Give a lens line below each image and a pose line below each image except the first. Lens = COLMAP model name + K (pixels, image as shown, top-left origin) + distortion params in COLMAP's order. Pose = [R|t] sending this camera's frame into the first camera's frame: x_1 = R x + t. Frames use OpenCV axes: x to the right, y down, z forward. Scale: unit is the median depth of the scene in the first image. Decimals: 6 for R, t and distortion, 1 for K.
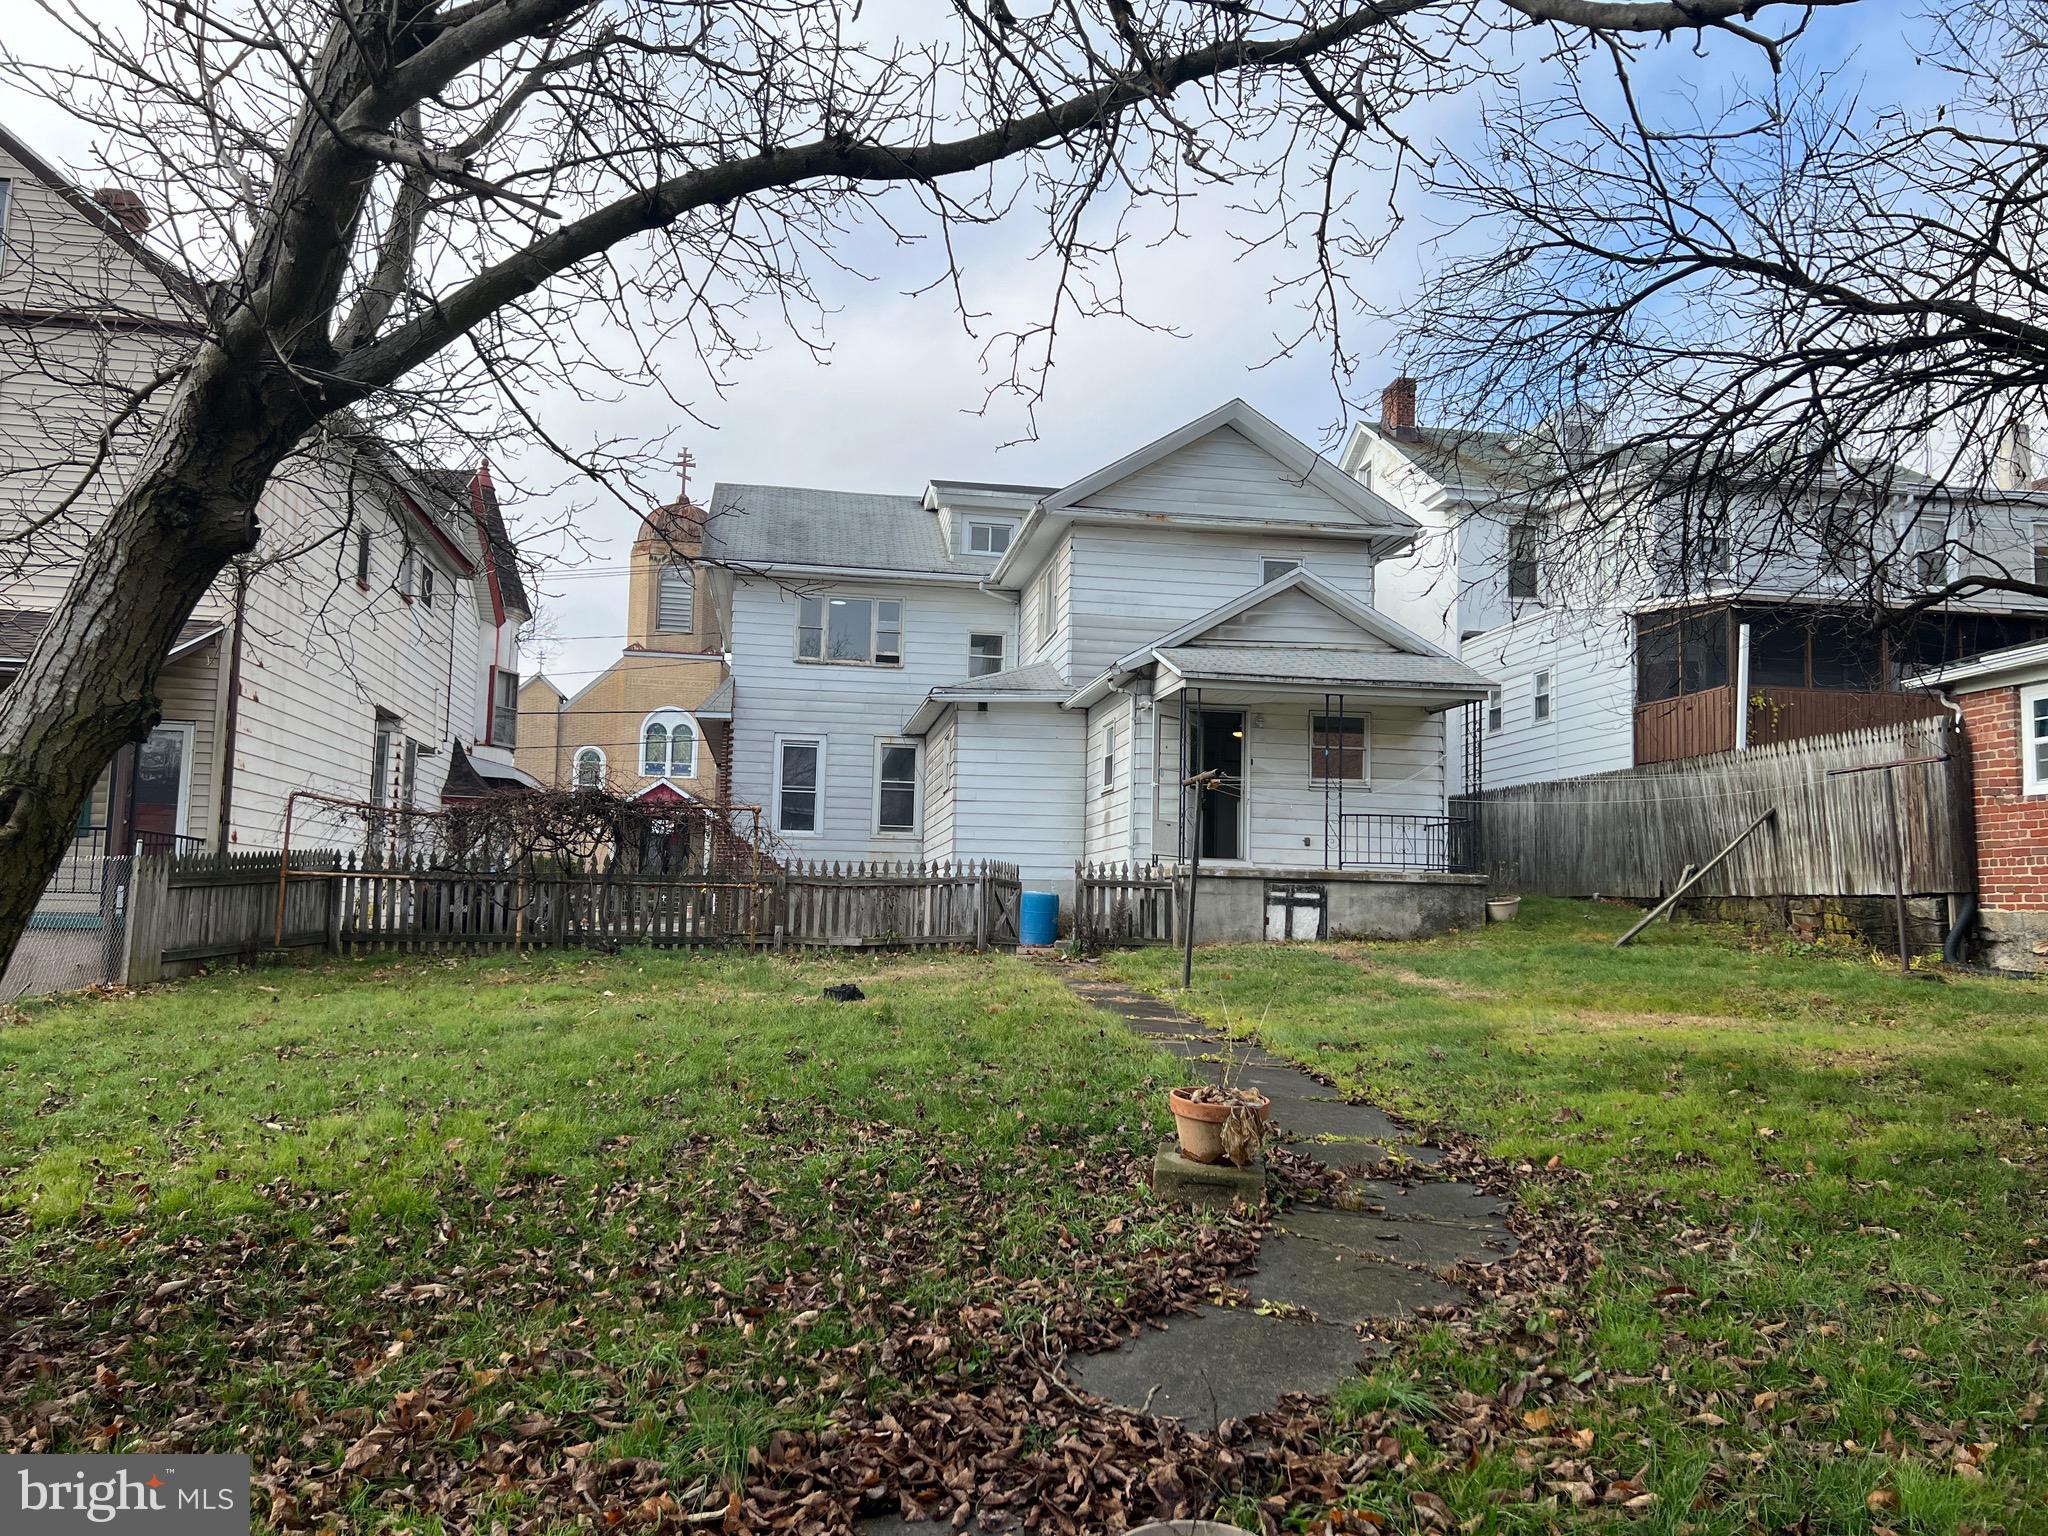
lens RADIAL K [[1516.2, 0, 1011.0], [0, 1516.2, 751.4], [0, 0, 1]] dist [0.060361, -0.067837]
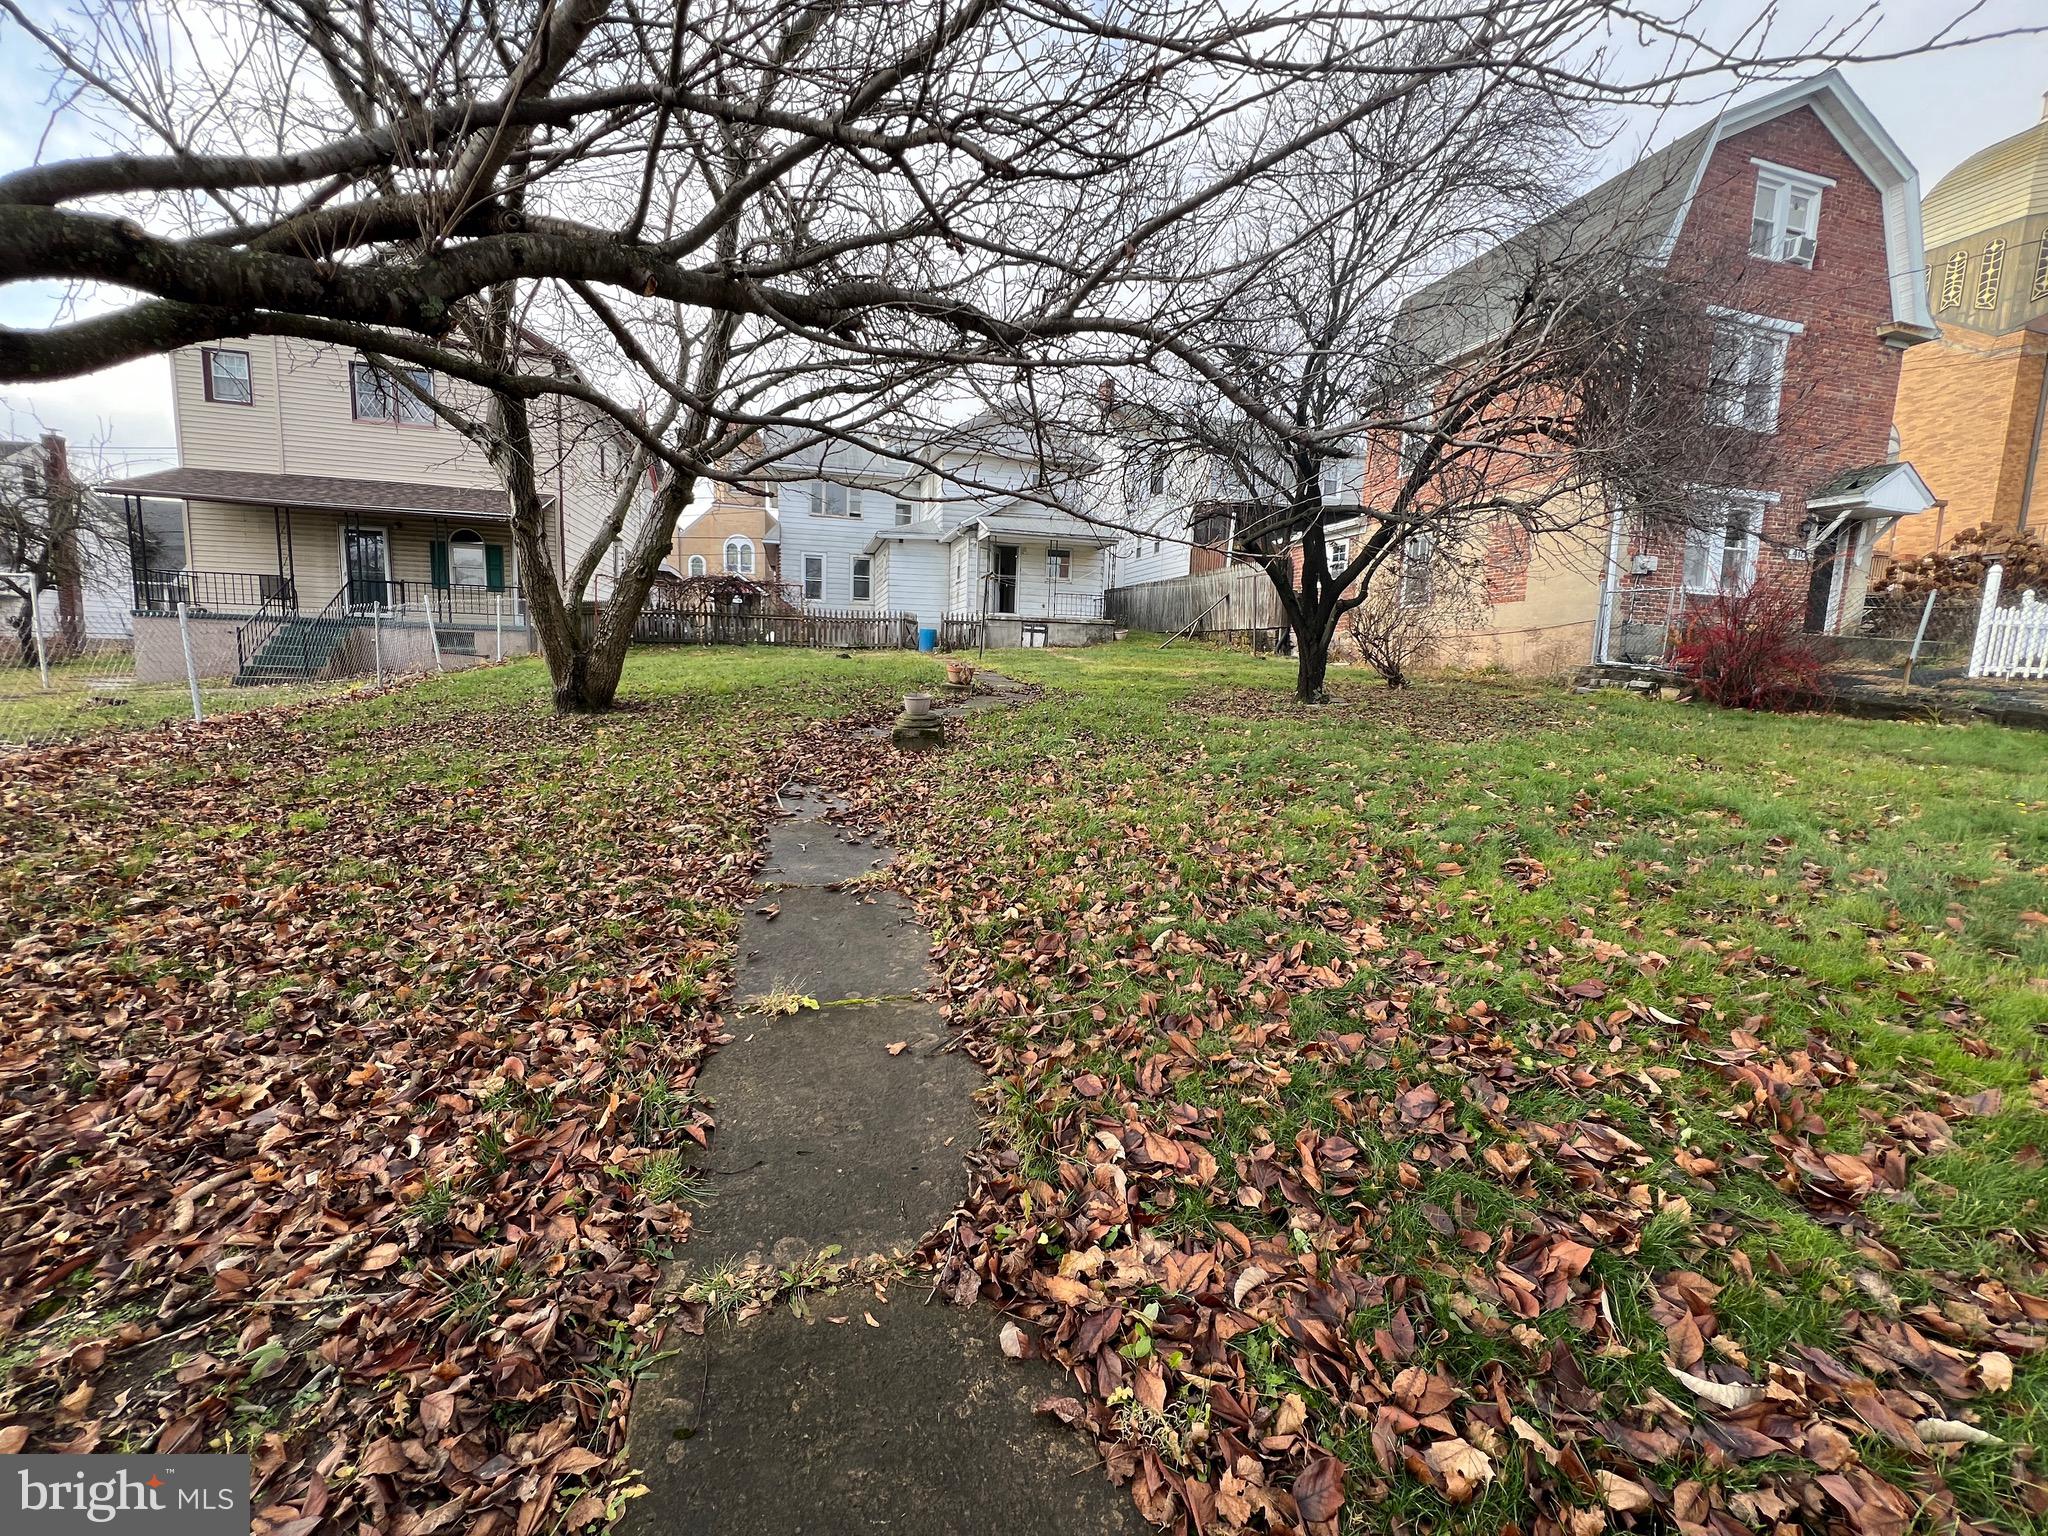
lens RADIAL K [[811.3, 0, 1015.9], [0, 811.3, 768.6], [0, 0, 1]] dist [-0.001298, 0.000394]
pose [[0.993748, -0.006546, 0.111454, 0.014359], [-0.020990, 0.969523, 0.244099, -0.000344], [-0.109655, -0.244912, 0.963324, -0.229665]]
